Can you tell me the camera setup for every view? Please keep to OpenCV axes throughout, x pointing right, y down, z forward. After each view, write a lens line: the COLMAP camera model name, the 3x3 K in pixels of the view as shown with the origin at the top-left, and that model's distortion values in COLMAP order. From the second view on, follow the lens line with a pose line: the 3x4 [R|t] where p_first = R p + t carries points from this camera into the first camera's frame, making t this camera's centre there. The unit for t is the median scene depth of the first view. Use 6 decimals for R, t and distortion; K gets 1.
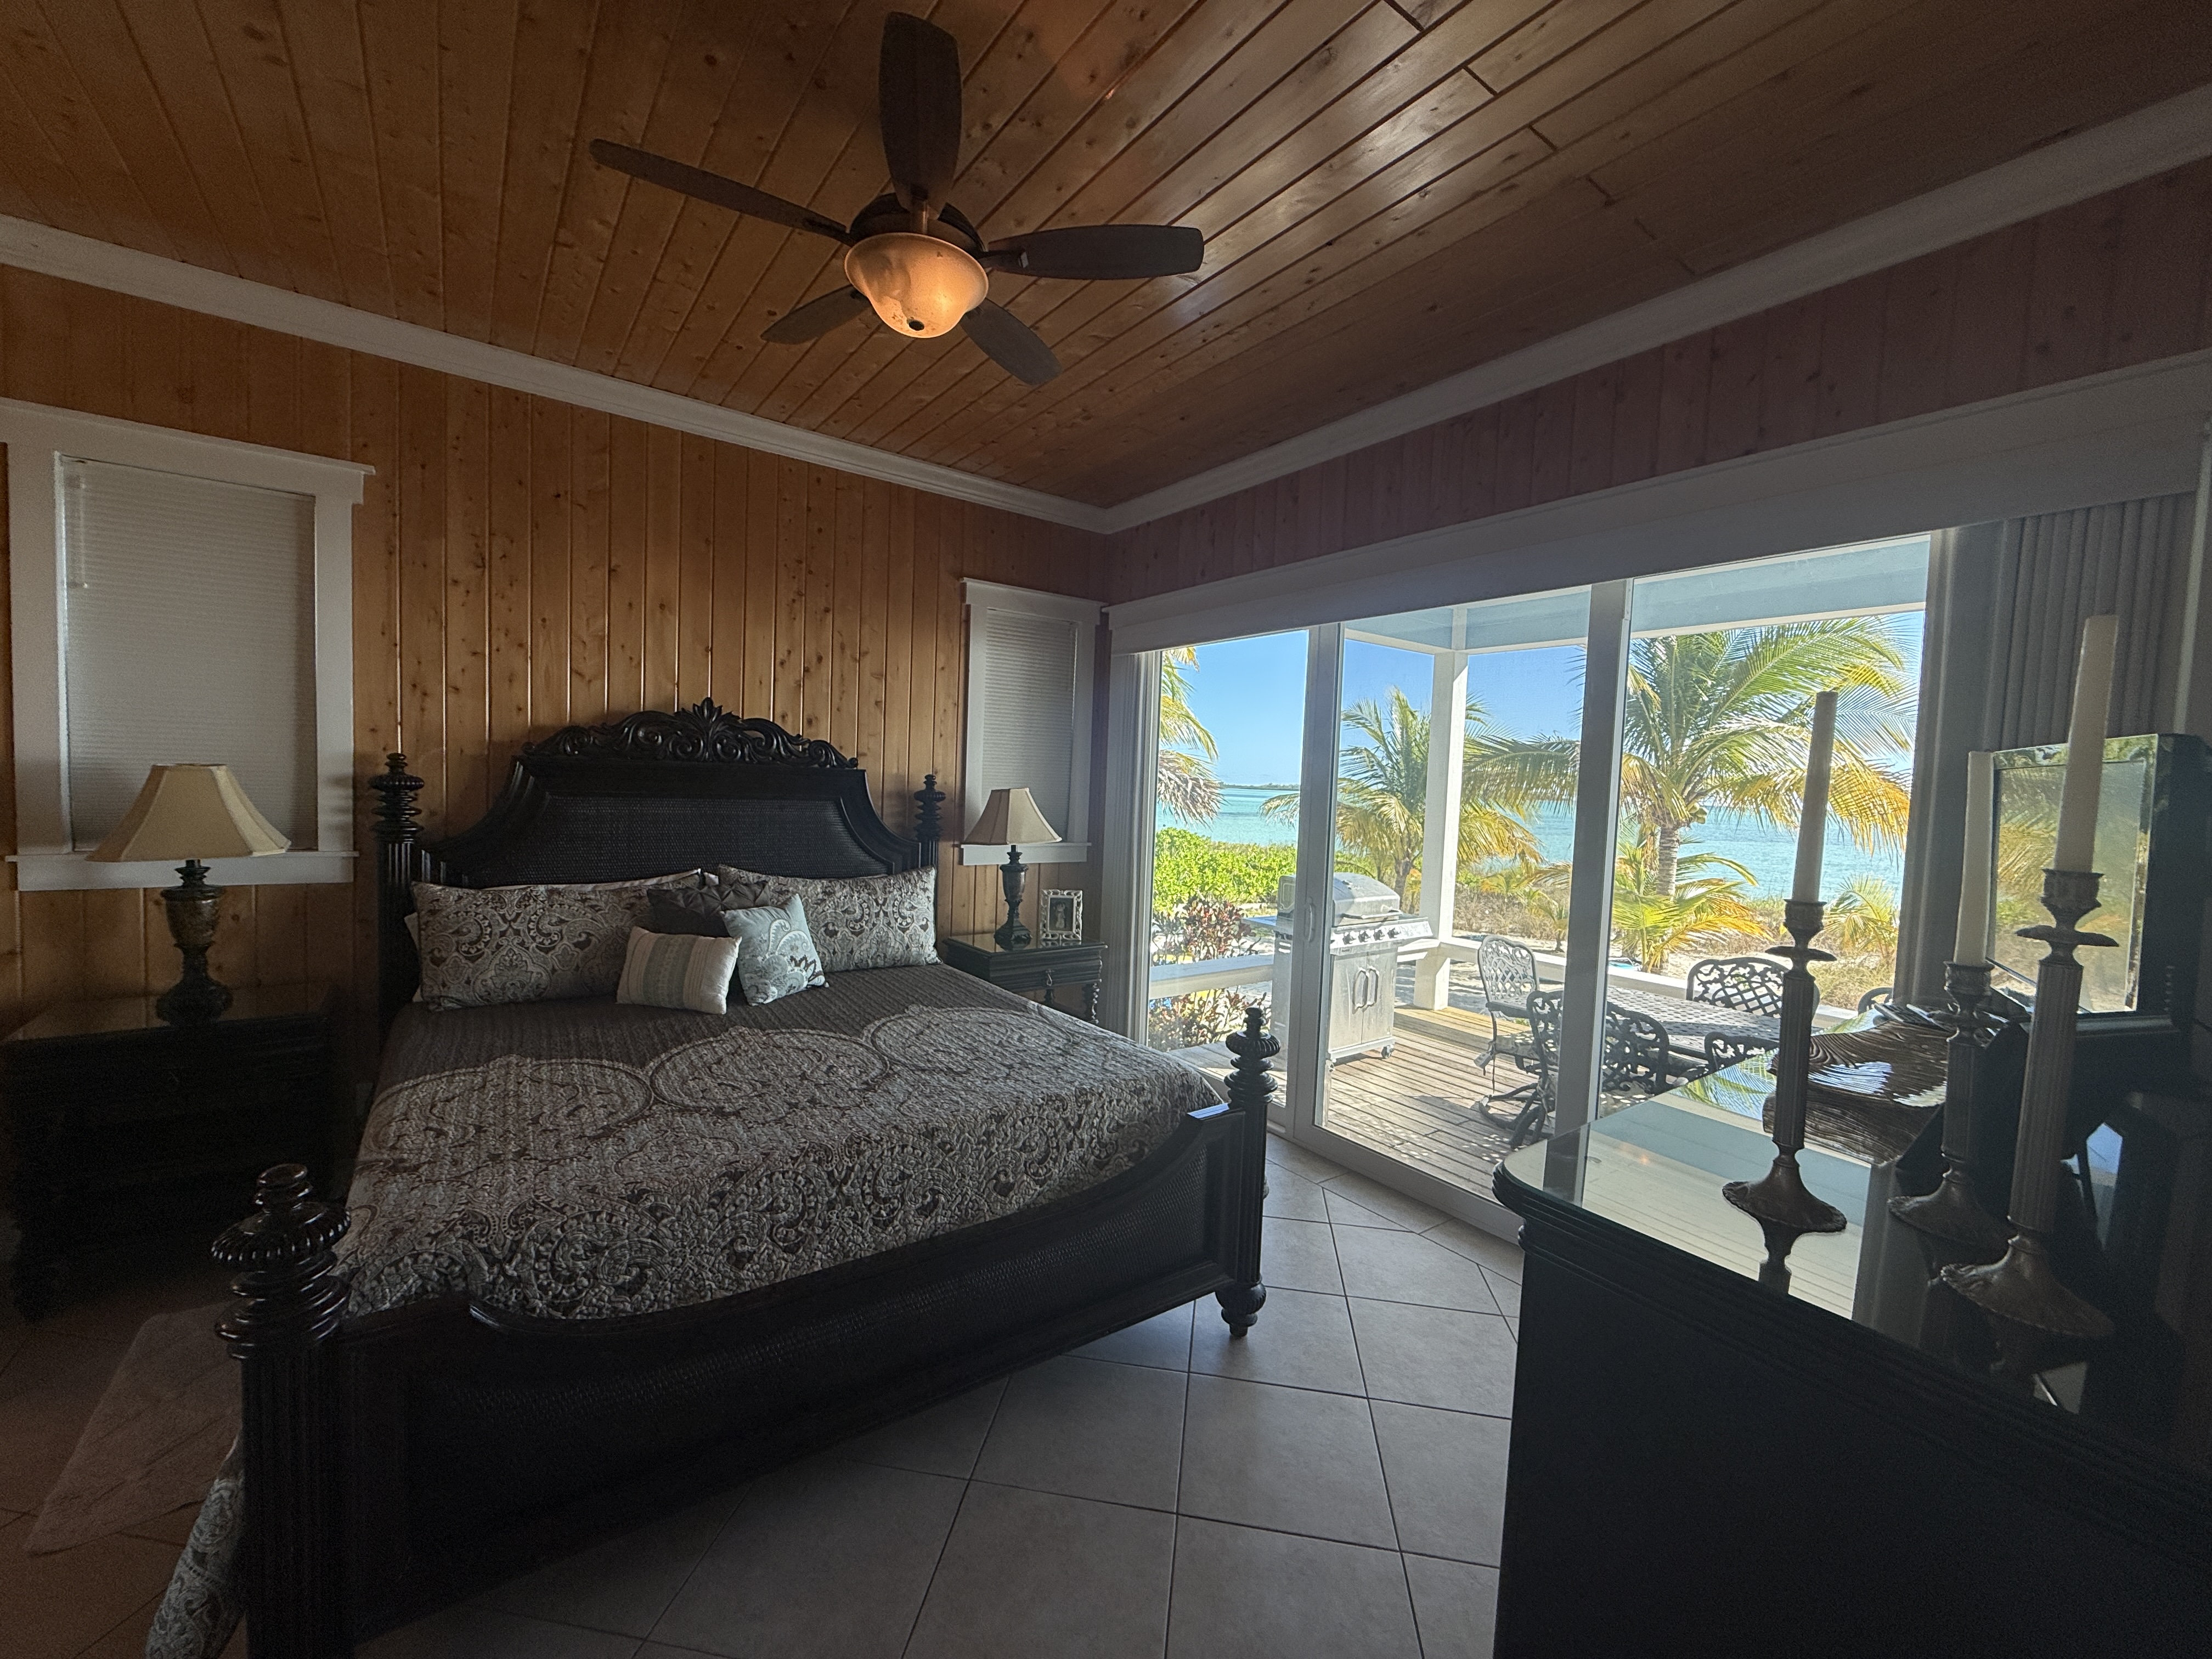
lens RADIAL K [[874.5, 0, 1100.7], [0, 874.5, 824.7], [0, 0, 1]] dist [-0.000250, -0.000343]
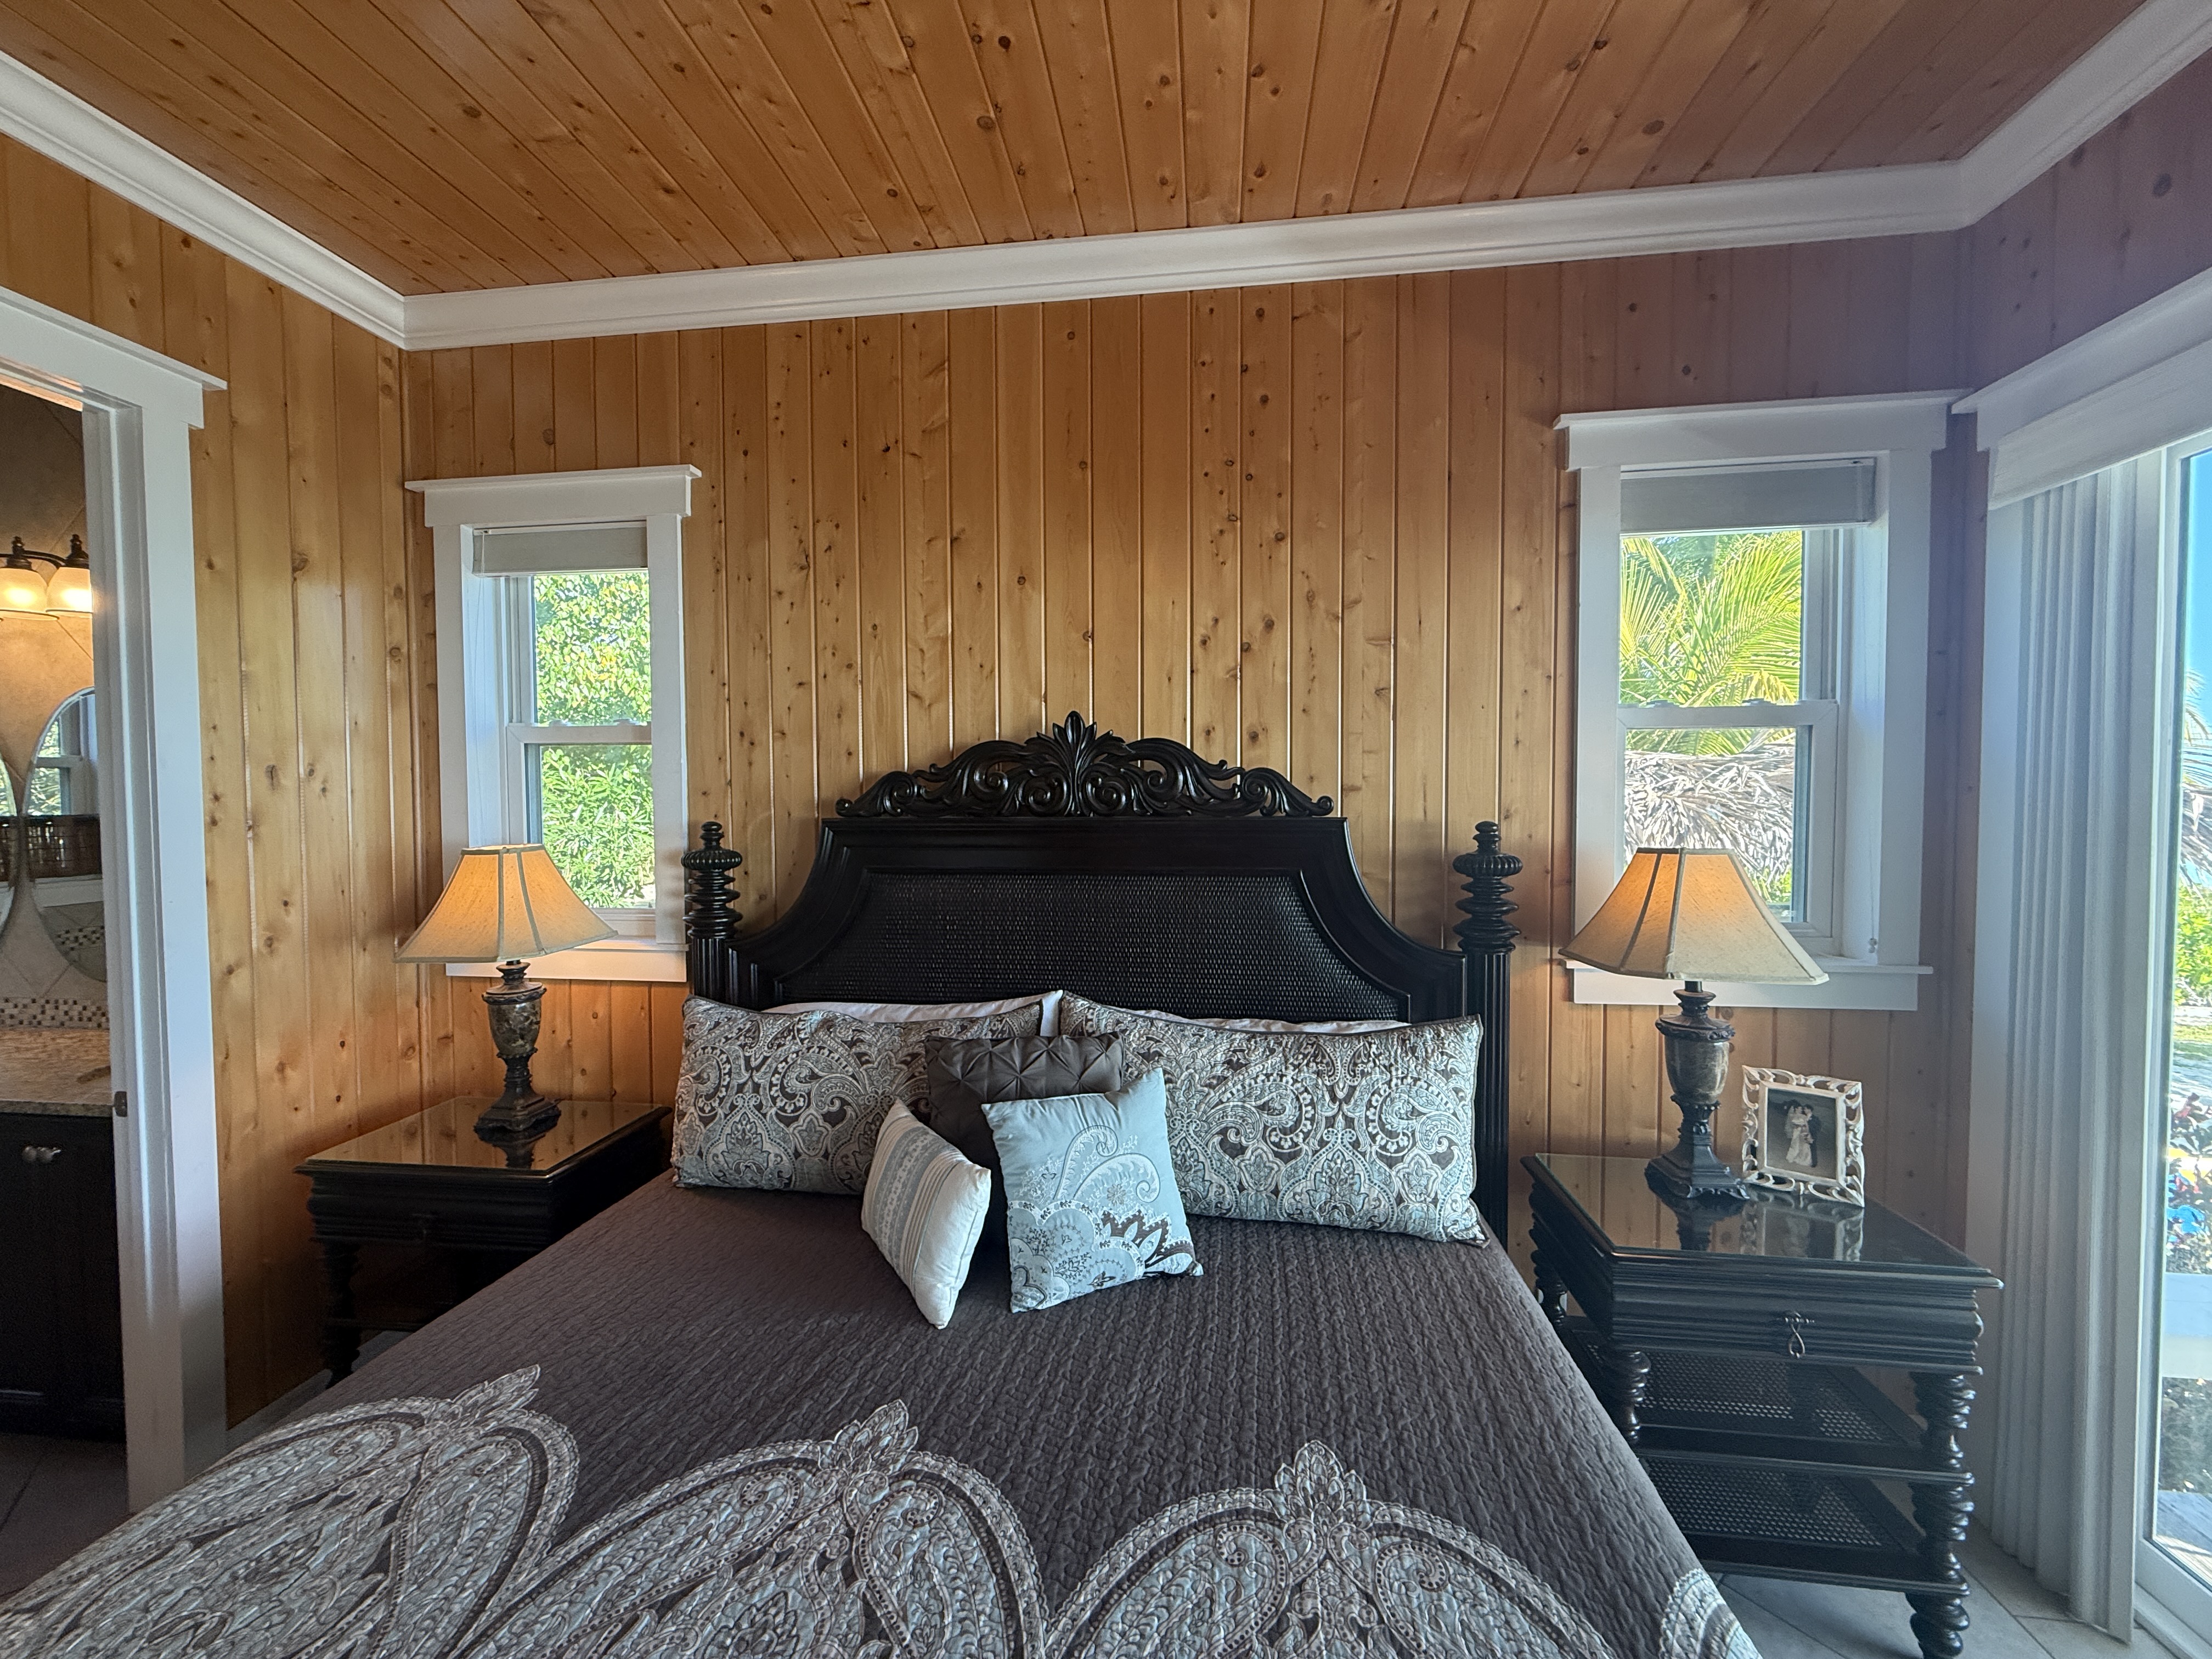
lens RADIAL K [[881.1, 0, 1099.1], [0, 881.1, 826.9], [0, 0, 1]] dist [0.000243, -0.000332]
pose [[0.724412, -0.018585, -0.689117, -0.010098], [-0.001240, 0.999600, -0.028262, -0.047814], [0.689366, 0.021328, 0.724099, 0.576855]]
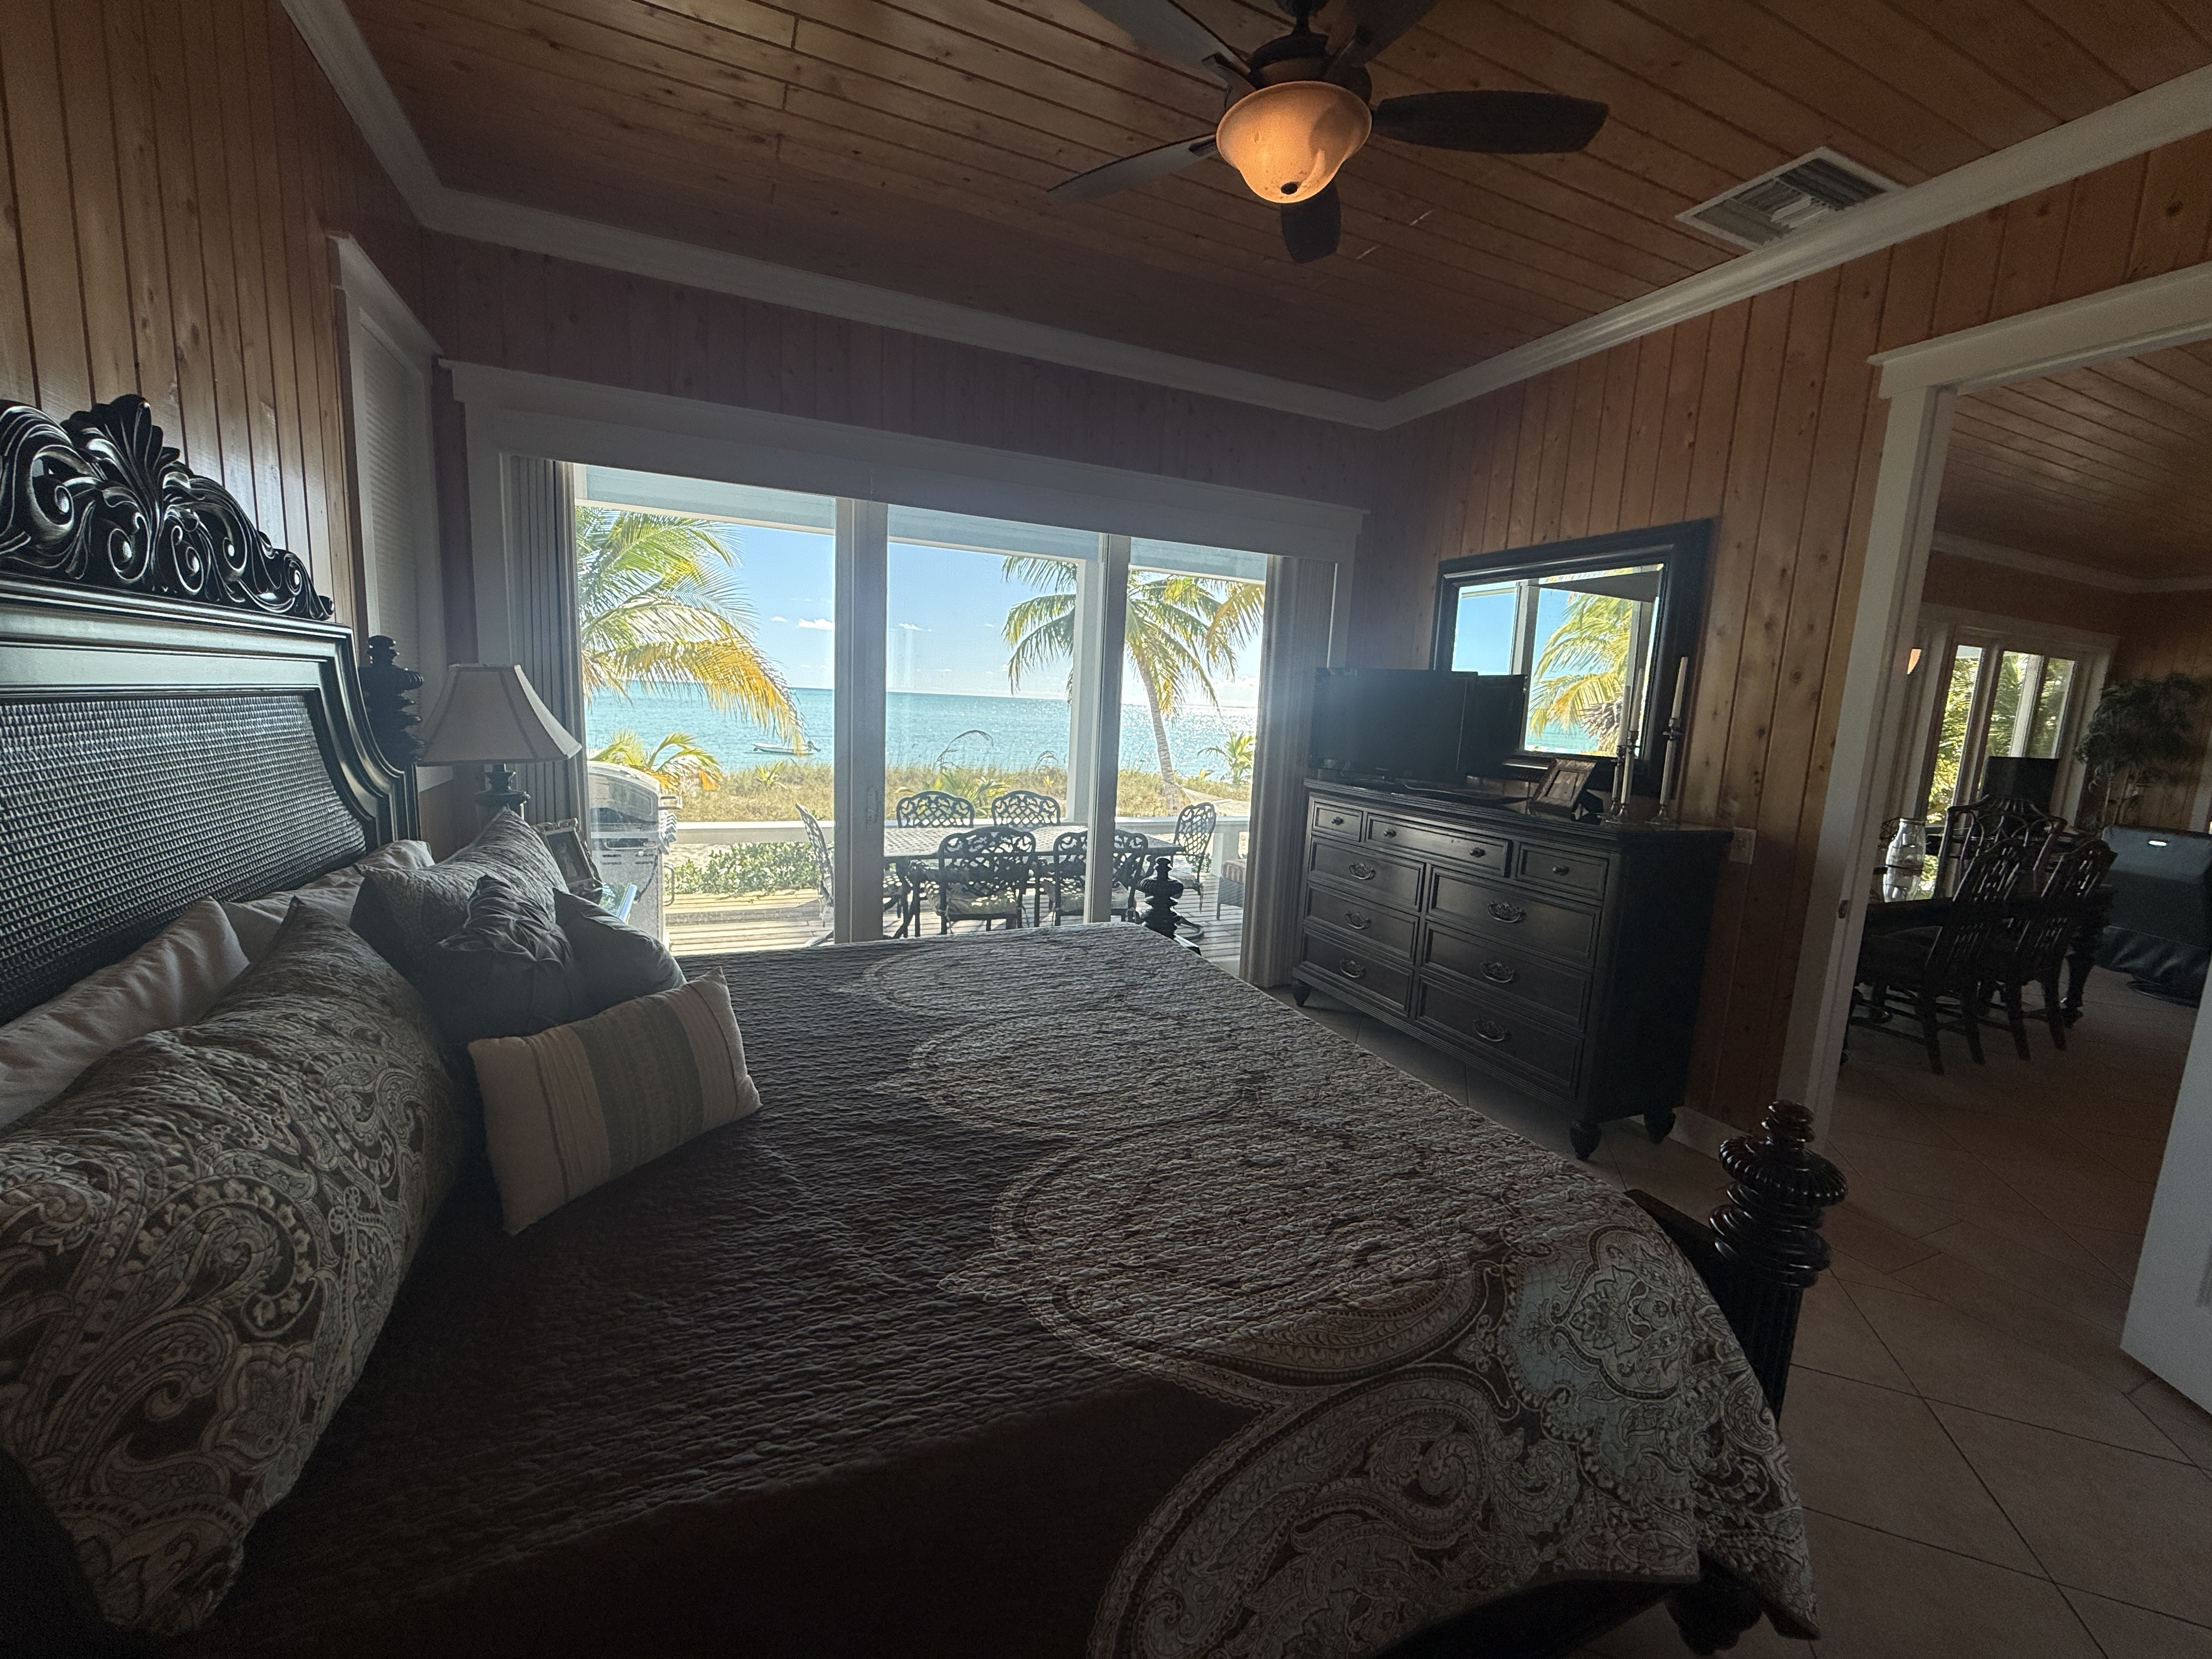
lens RADIAL K [[876.9, 0, 1096.5], [0, 876.9, 825.1], [0, 0, 1]] dist [0.000307, 0.000177]
pose [[0.211237, -0.166251, 0.963192, -0.737144], [0.010159, 0.985749, 0.167916, -0.036312], [-0.977382, -0.025686, 0.209916, 0.575655]]
